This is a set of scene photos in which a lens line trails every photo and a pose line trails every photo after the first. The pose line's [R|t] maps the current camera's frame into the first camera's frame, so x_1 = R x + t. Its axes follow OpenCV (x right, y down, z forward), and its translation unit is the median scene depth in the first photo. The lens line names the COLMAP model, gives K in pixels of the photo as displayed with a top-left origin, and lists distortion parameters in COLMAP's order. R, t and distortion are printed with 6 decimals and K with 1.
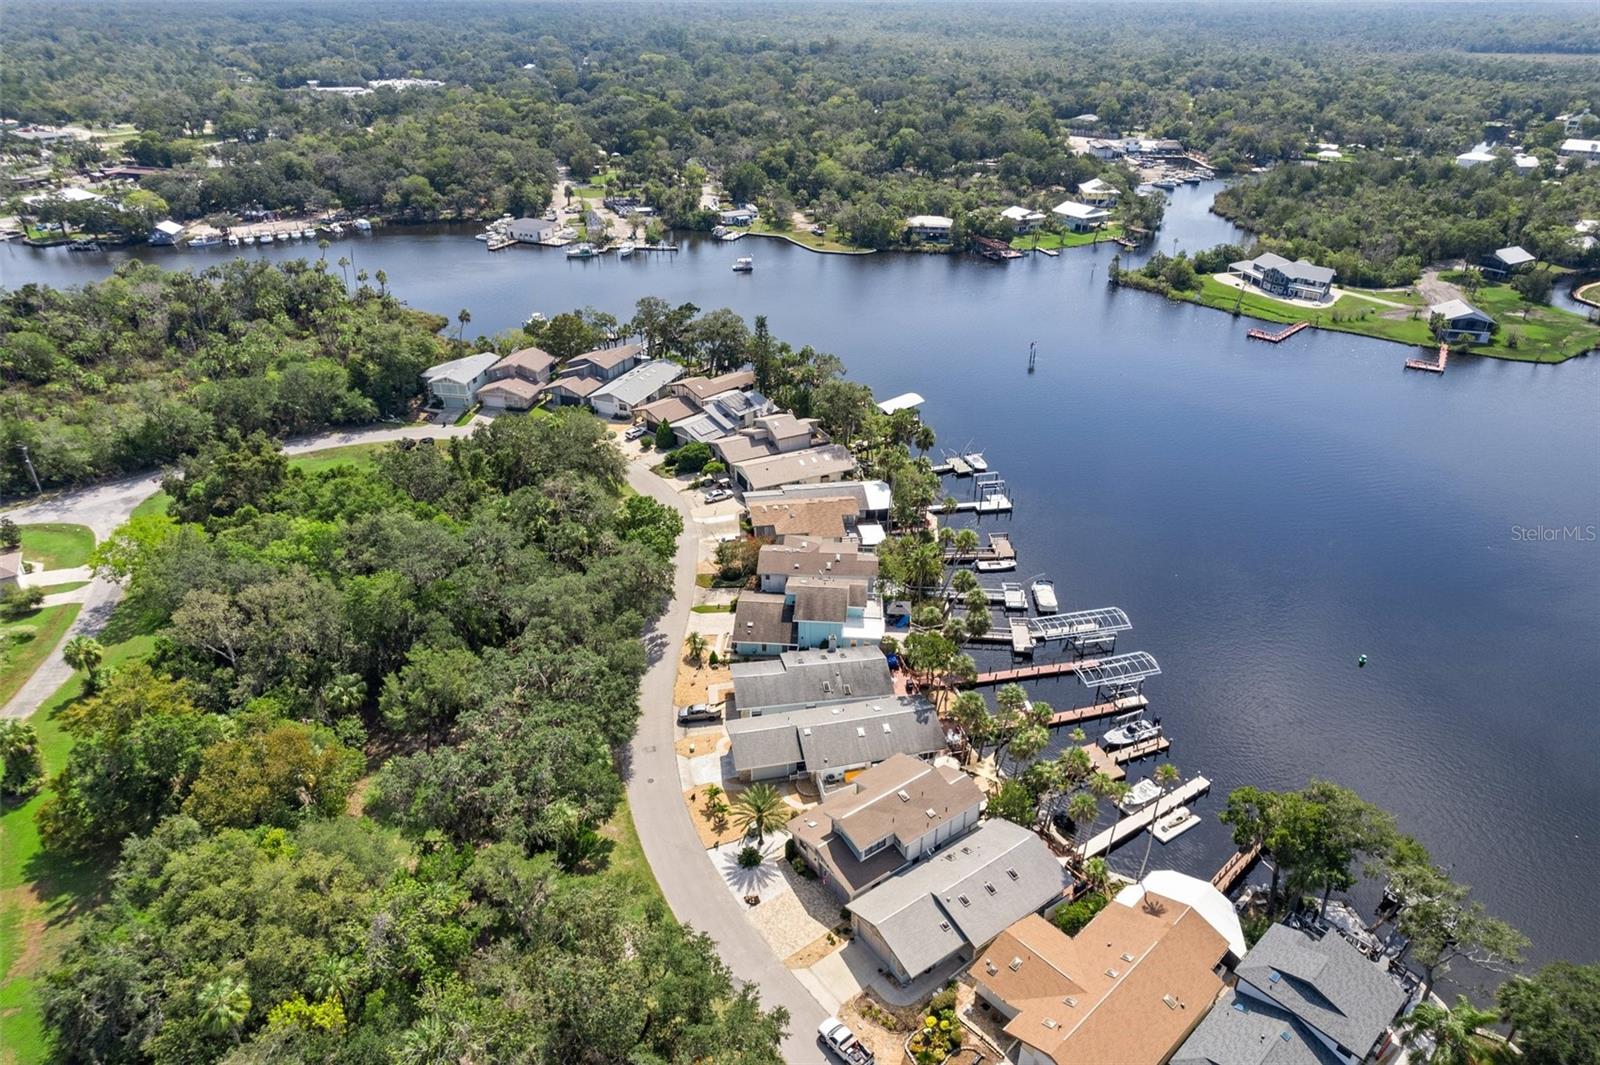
lens RADIAL K [[1017.9, 0, 800.0], [0, 1017.9, 532.5], [0, 0, 1]] dist [-0.029558, 0.040894]
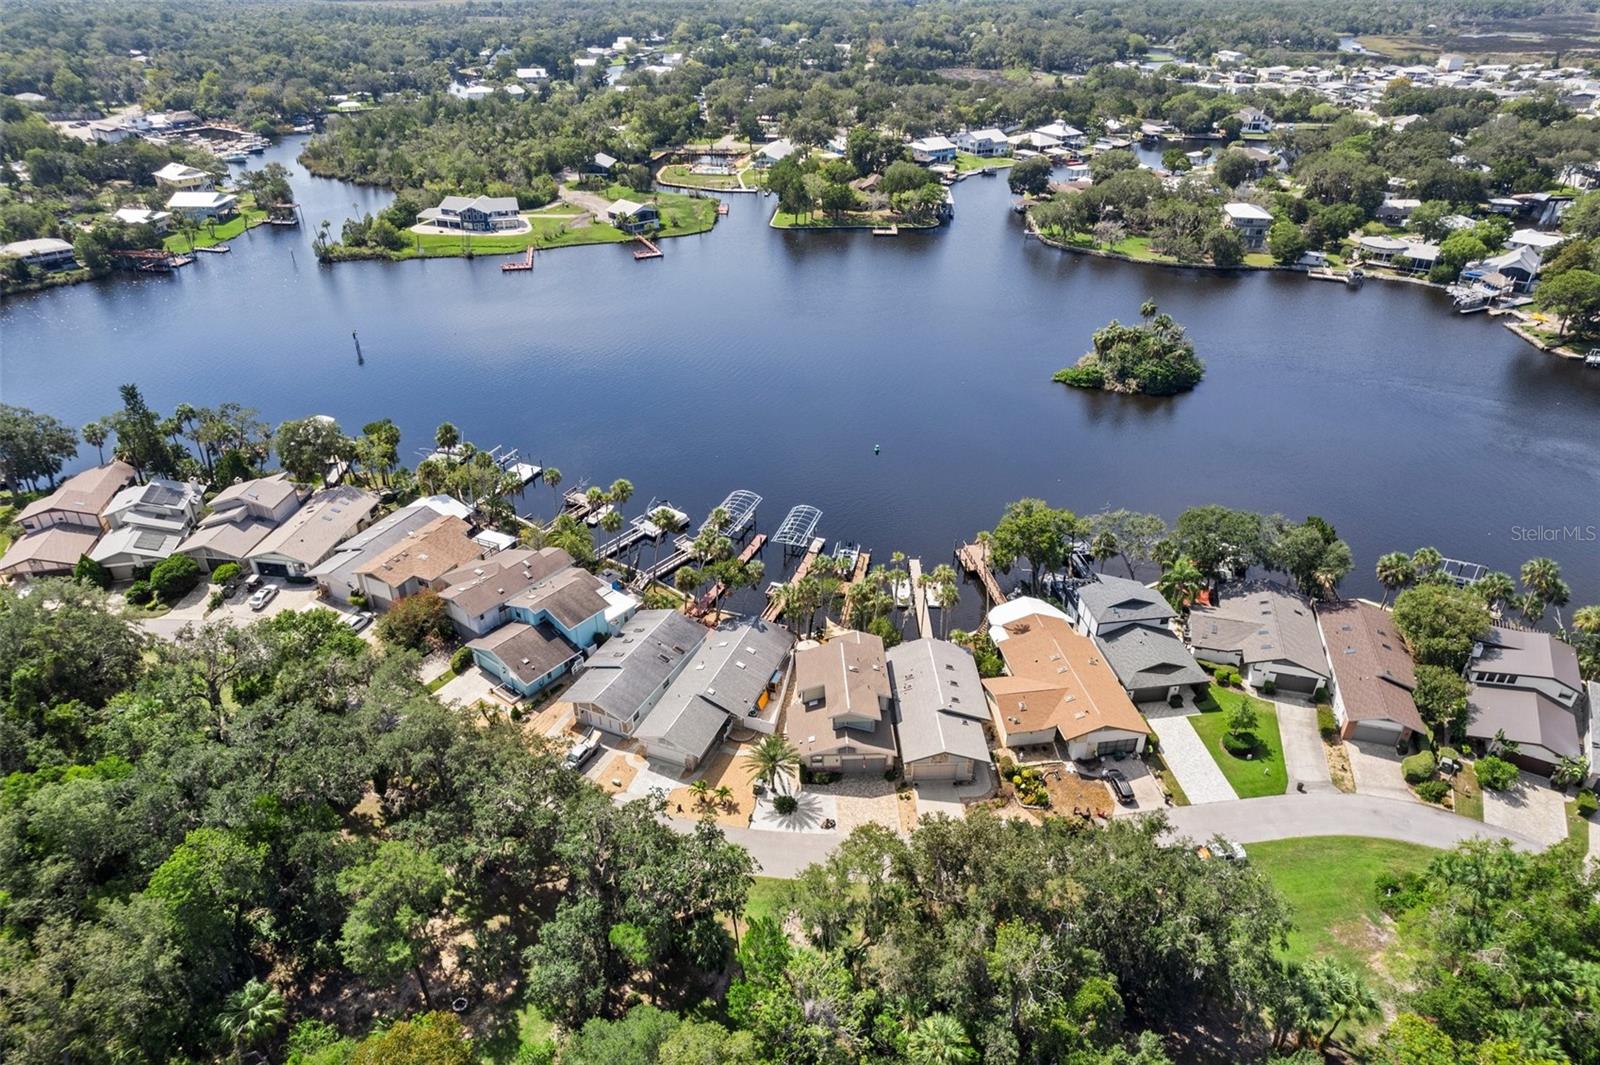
lens RADIAL K [[1017.9, 0, 800.0], [0, 1017.9, 532.5], [0, 0, 1]] dist [-0.029558, 0.040894]
pose [[0.564782, -0.429828, 0.704464, -0.360404], [0.402595, 0.888681, 0.219460, -0.081247], [-0.720374, 0.159667, 0.674958, 0.135351]]
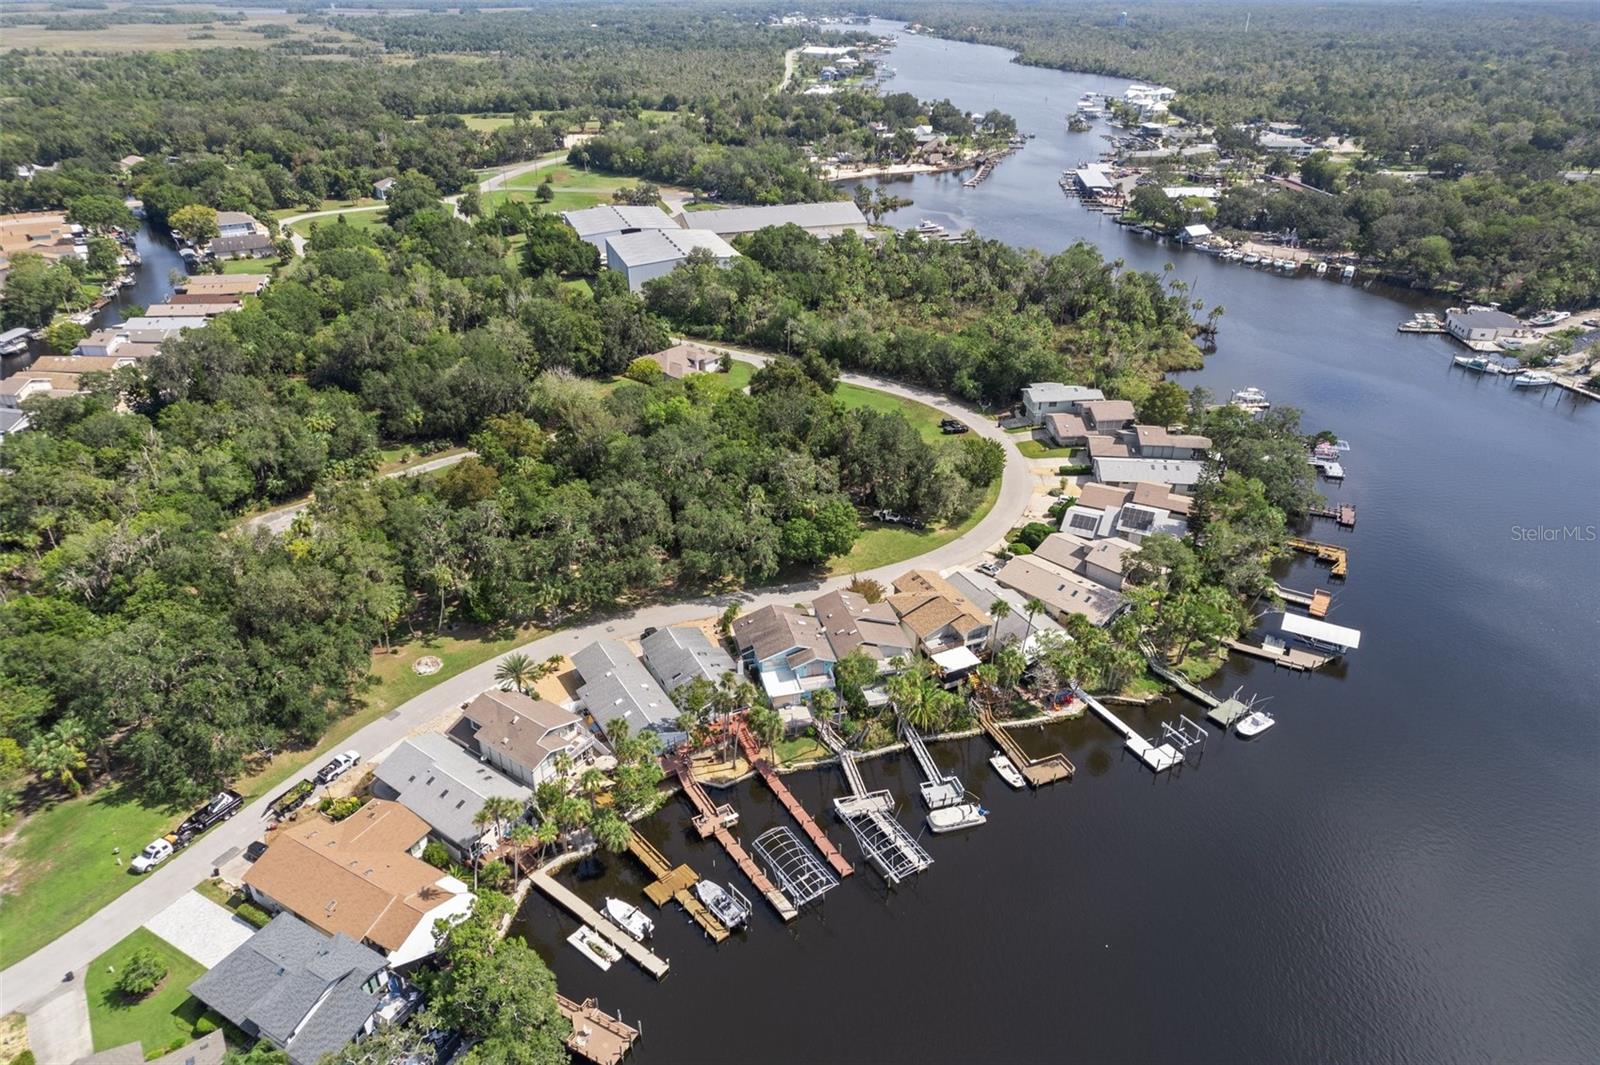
lens RADIAL K [[1017.9, 0, 800.0], [0, 1017.9, 532.5], [0, 0, 1]] dist [-0.029558, 0.040894]
pose [[0.320565, 0.457253, -0.829553, 0.635835], [-0.463402, 0.839517, 0.283672, -0.250860], [0.826134, 0.293481, 0.481011, 0.344507]]
